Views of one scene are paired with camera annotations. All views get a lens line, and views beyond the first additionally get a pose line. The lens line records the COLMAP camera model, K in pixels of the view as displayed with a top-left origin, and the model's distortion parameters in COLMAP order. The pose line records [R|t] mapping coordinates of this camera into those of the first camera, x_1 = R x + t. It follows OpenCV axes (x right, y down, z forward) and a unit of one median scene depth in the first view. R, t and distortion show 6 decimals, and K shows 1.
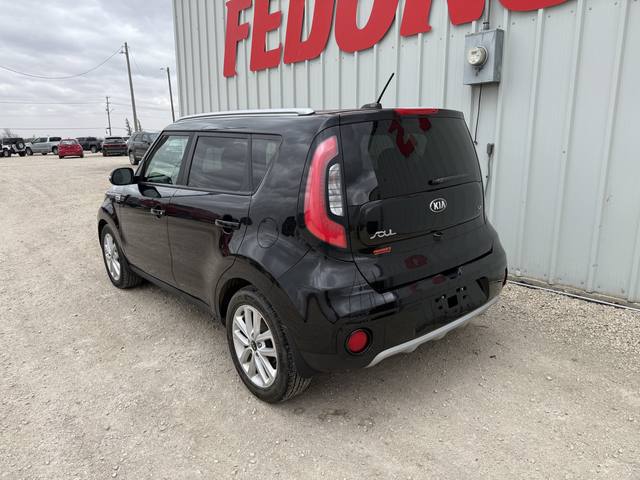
lens RADIAL K [[462.1, 0, 320.0], [0, 462.1, 240.0], [0, 0, 1]] dist [0.016420, -0.006550]
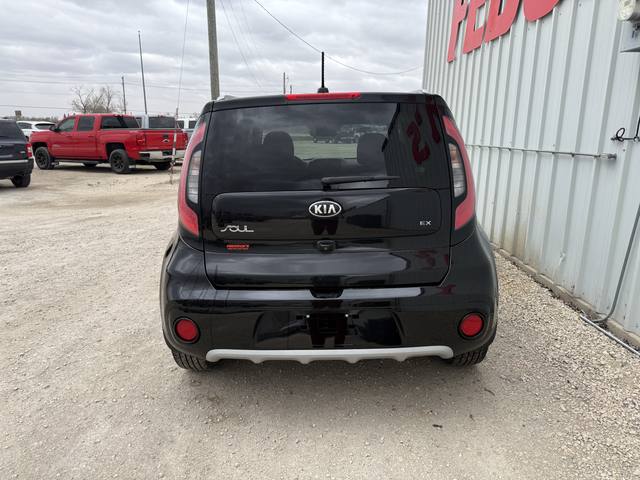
lens RADIAL K [[462.1, 0, 320.0], [0, 462.1, 240.0], [0, 0, 1]] dist [0.016420, -0.006550]
pose [[0.744577, 0.171460, -0.645141, 0.807249], [-0.159416, 0.984159, 0.077573, -0.084269], [0.648222, 0.045087, 0.760116, 0.367807]]
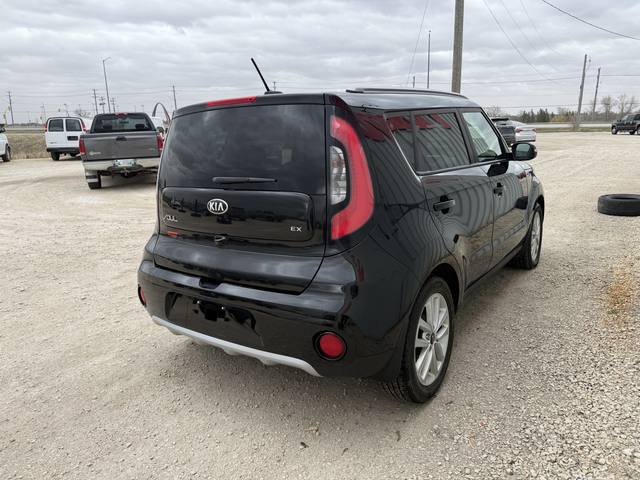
lens RADIAL K [[462.1, 0, 320.0], [0, 462.1, 240.0], [0, 0, 1]] dist [0.016420, -0.006550]
pose [[0.228205, 0.239451, -0.943709, 1.181417], [-0.193122, 0.961158, 0.197179, -0.231179], [0.954268, 0.137253, 0.265584, 0.973555]]
